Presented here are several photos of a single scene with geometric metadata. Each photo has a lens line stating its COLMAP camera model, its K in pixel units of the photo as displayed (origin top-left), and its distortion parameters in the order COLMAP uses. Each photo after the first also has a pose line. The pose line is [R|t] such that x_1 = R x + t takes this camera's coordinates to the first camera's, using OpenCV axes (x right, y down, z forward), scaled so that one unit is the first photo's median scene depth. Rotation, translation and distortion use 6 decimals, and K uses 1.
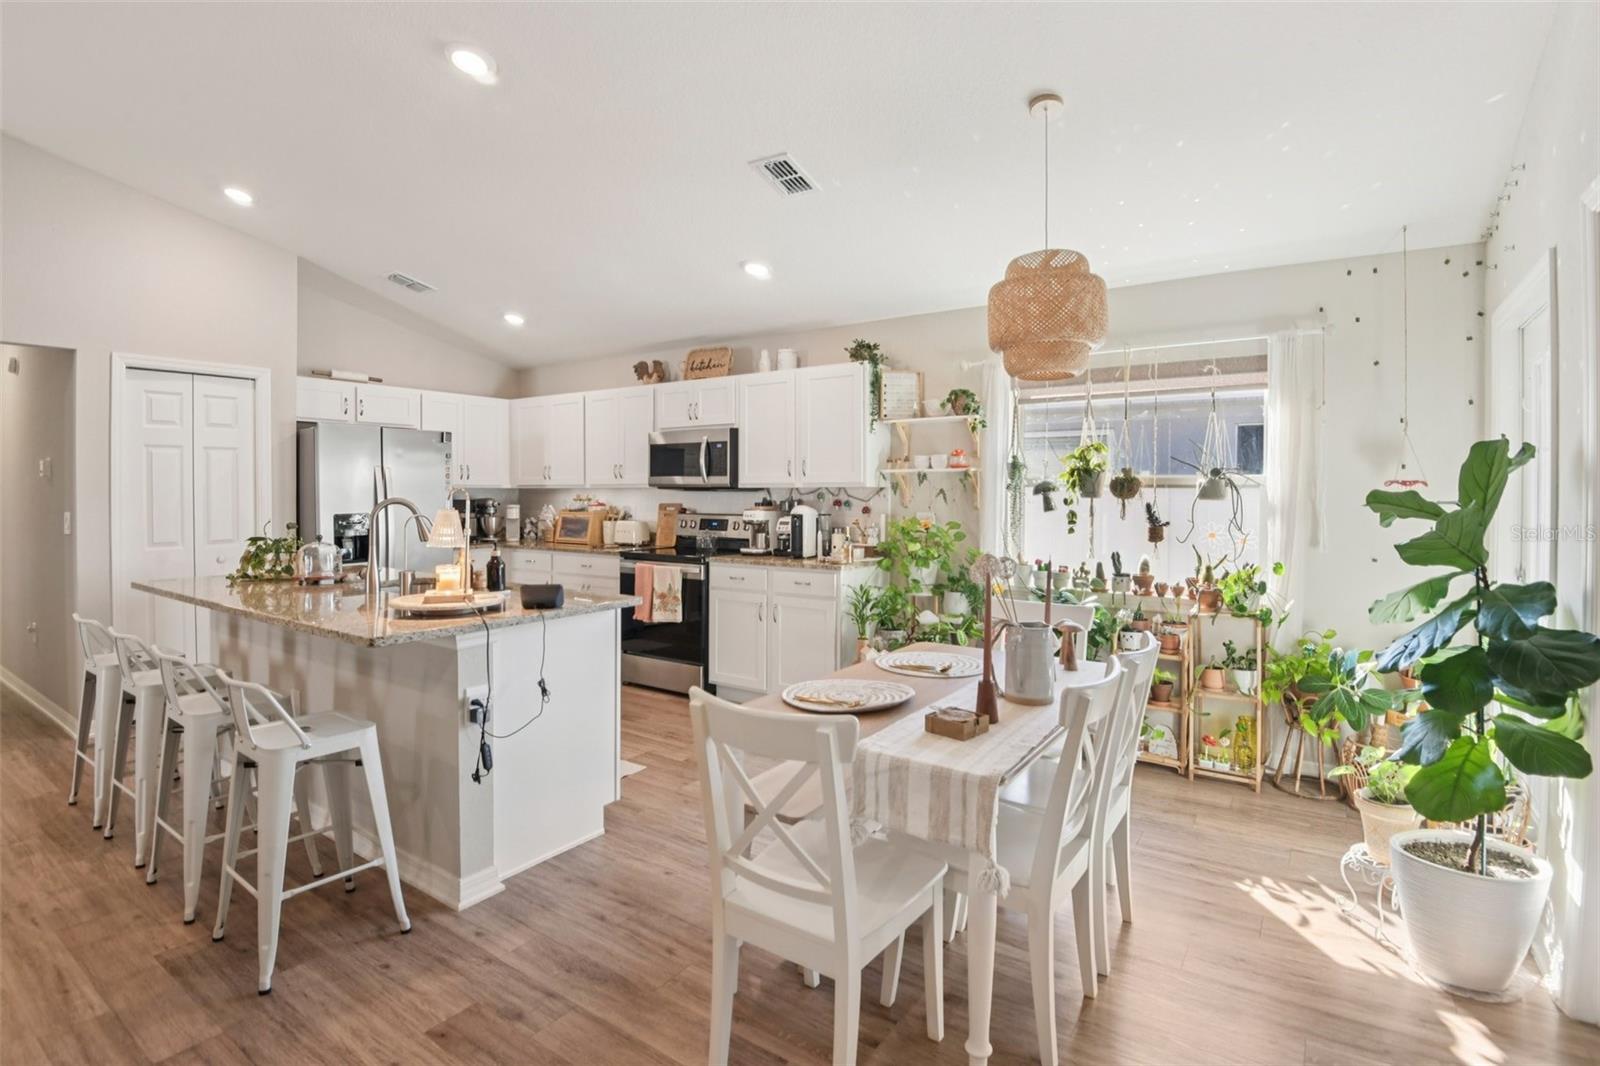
lens RADIAL K [[759.0, 0, 783.6], [0, 759.0, 508.5], [0, 0, 1]] dist [-0.019908, -0.020302]
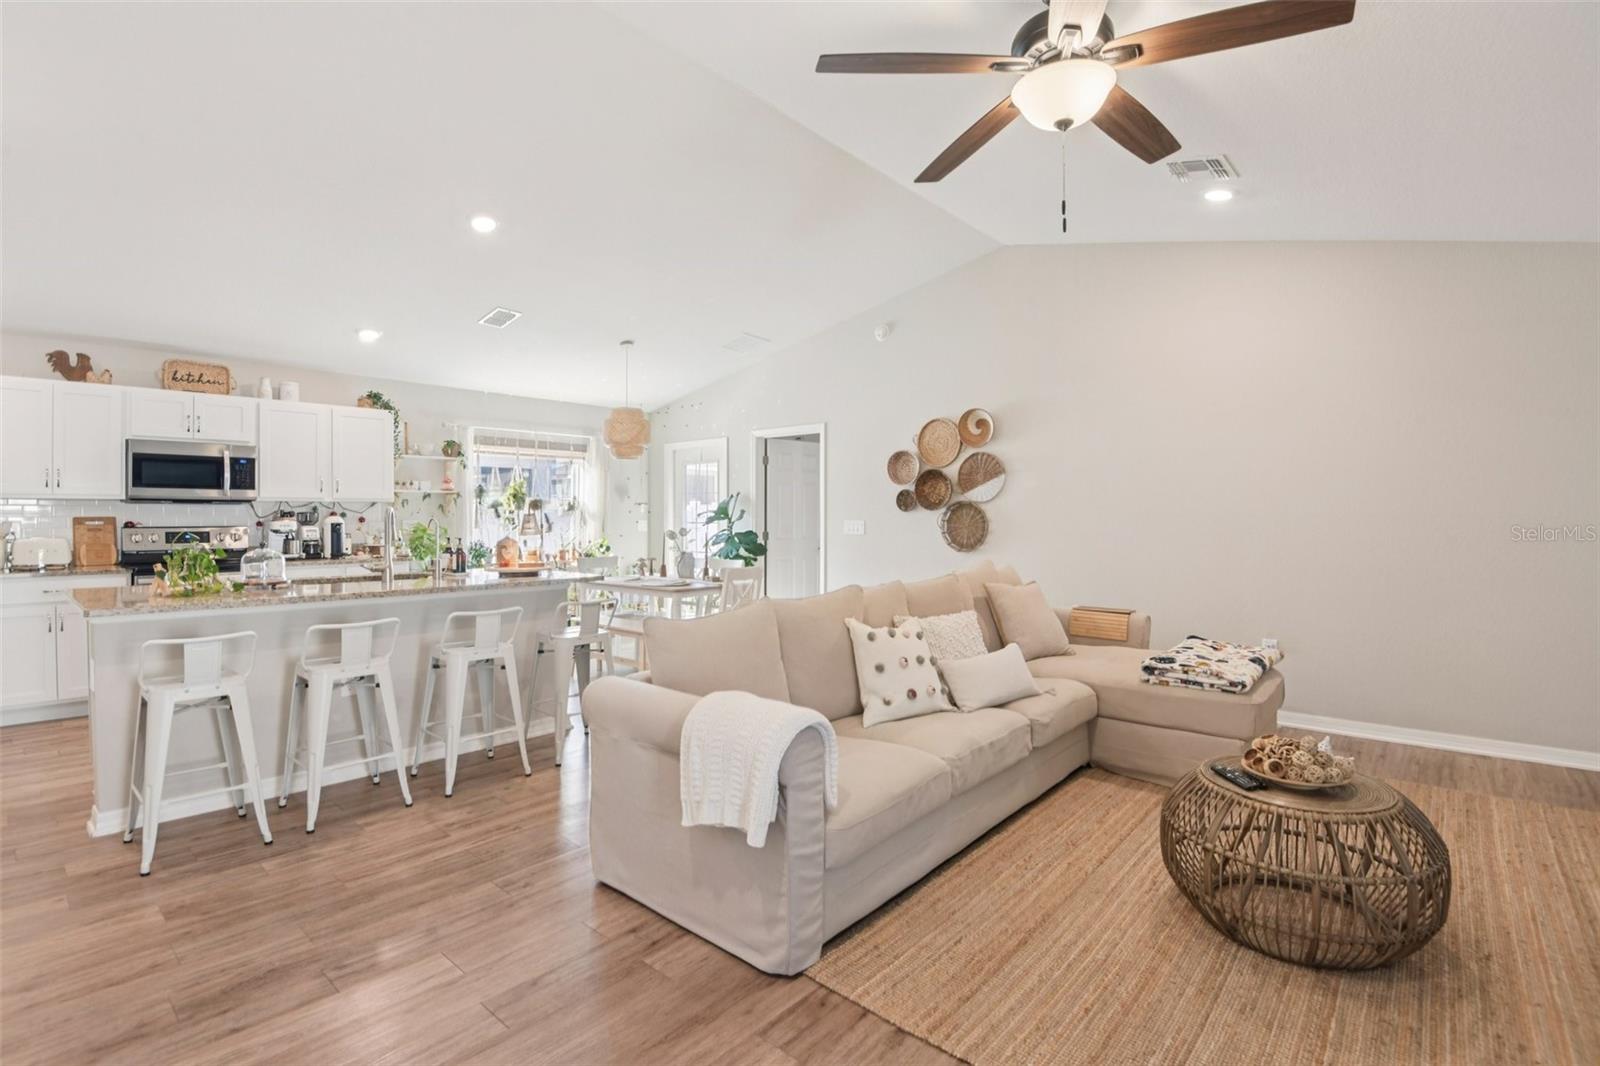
lens RADIAL K [[753.8, 0, 798.0], [0, 753.8, 521.7], [0, 0, 1]] dist [-0.029537, -0.000307]
pose [[0.112794, -0.011234, 0.993555, -1.215498], [0.019197, 0.999774, 0.009125, 0.009465], [-0.993433, 0.018044, 0.112984, 0.117156]]
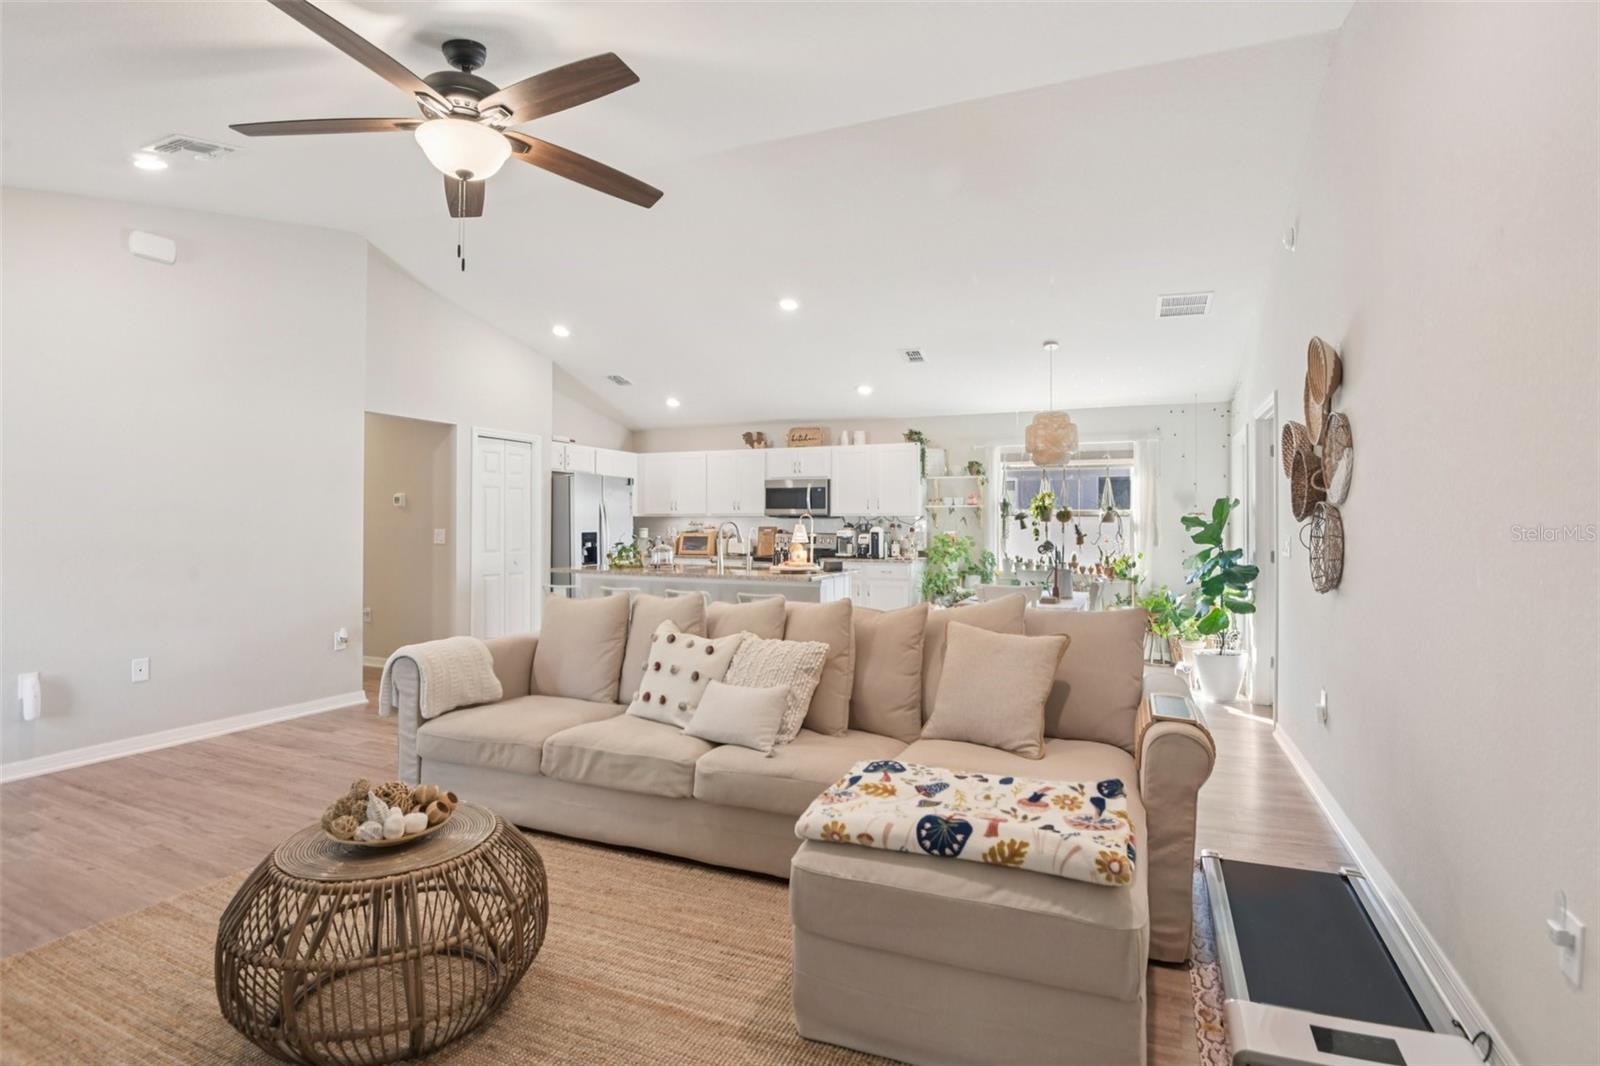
lens RADIAL K [[753.8, 0, 798.0], [0, 753.8, 521.7], [0, 0, 1]] dist [-0.029537, -0.000307]
pose [[0.979845, 0.001879, 0.199749, -0.521844], [0.002851, 0.999722, -0.023386, 0.025322], [-0.199738, 0.023484, 0.979568, -0.642764]]
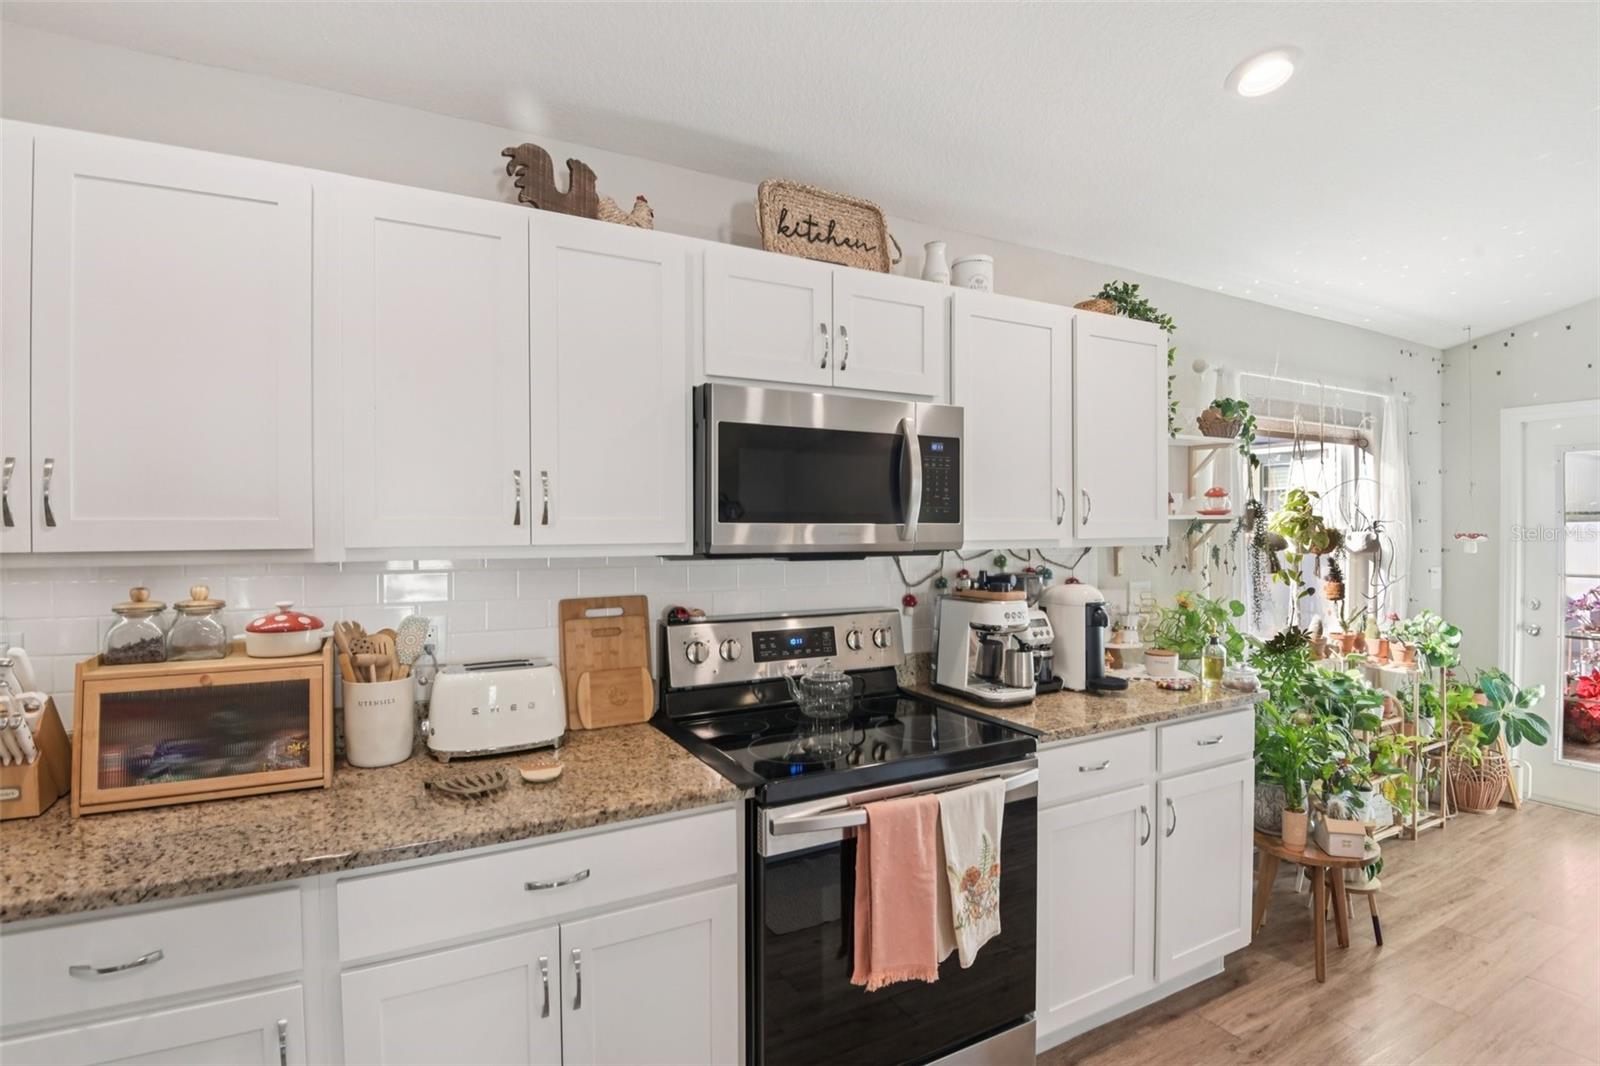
lens RADIAL K [[753.8, 0, 798.0], [0, 753.8, 521.7], [0, 0, 1]] dist [-0.029537, -0.000307]
pose [[0.454105, -0.004558, 0.890937, -0.547790], [0.017987, 0.999830, -0.004053, -0.050416], [-0.890767, 0.017866, 0.454110, 1.033752]]
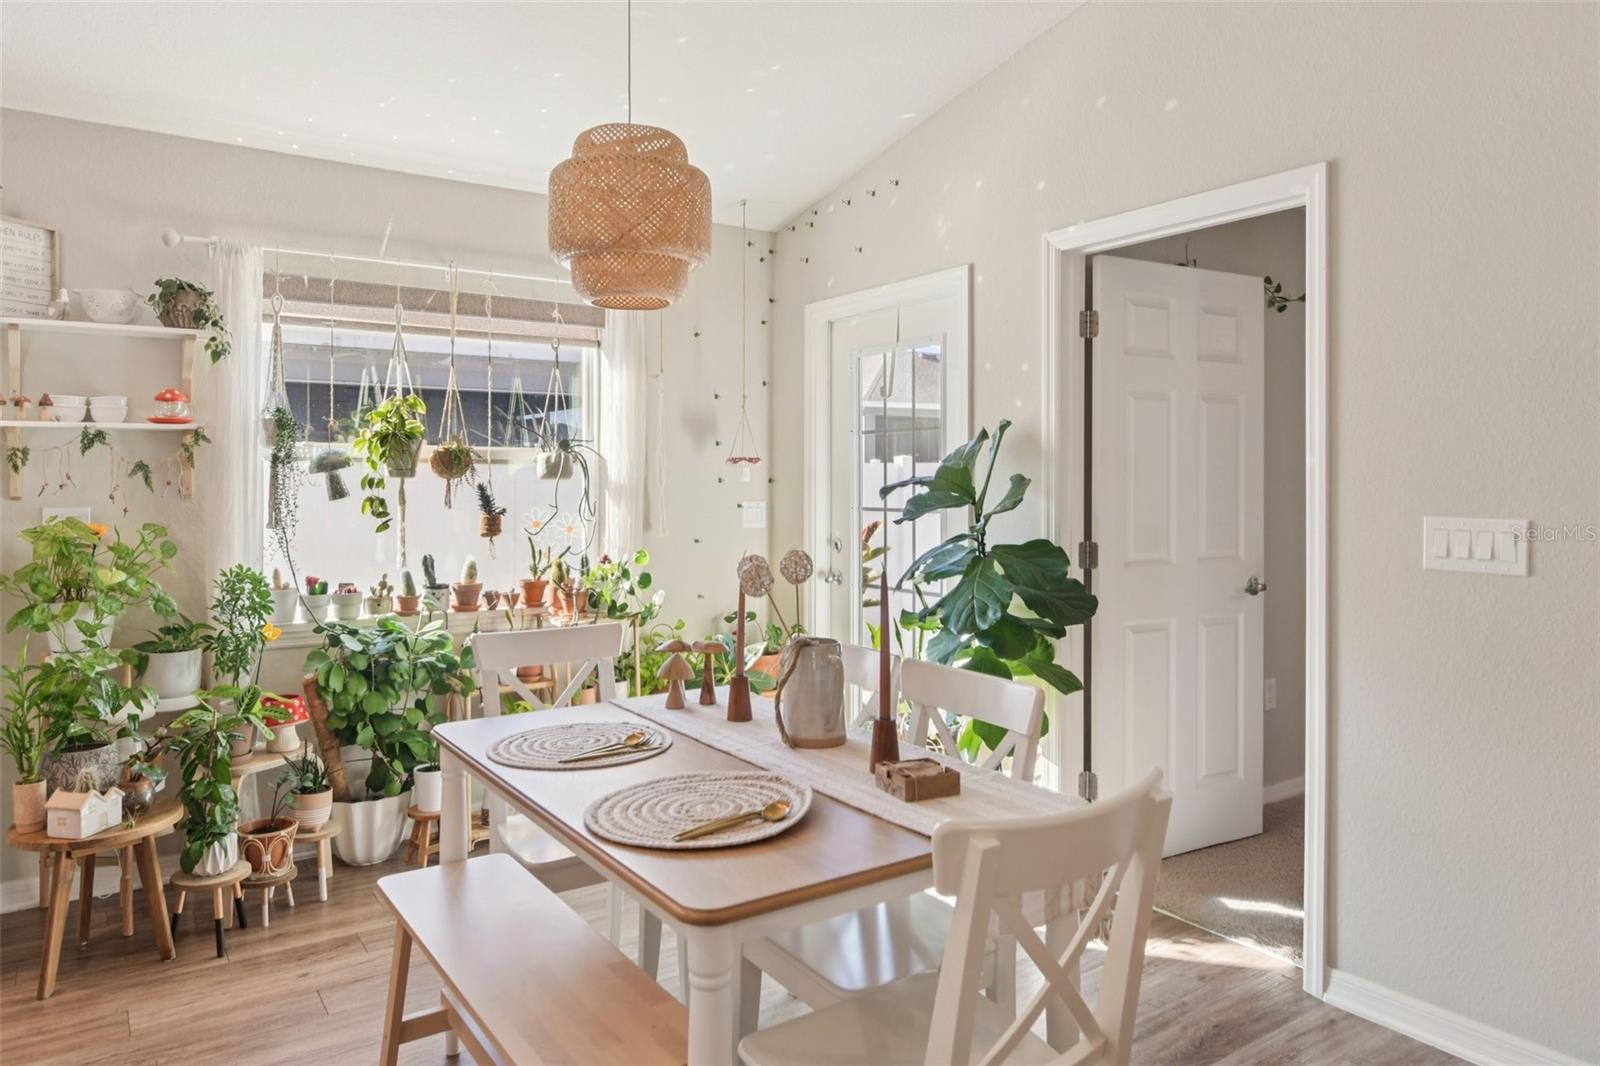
lens RADIAL K [[1043.4, 0, 802.5], [0, 1043.4, 480.5], [0, 0, 1]] dist [0.004820, -0.000050]
pose [[0.352952, -0.005470, 0.935626, -0.315981], [0.019123, 0.999816, -0.001368, -0.002890], [-0.935446, 0.018375, 0.352991, 0.309143]]
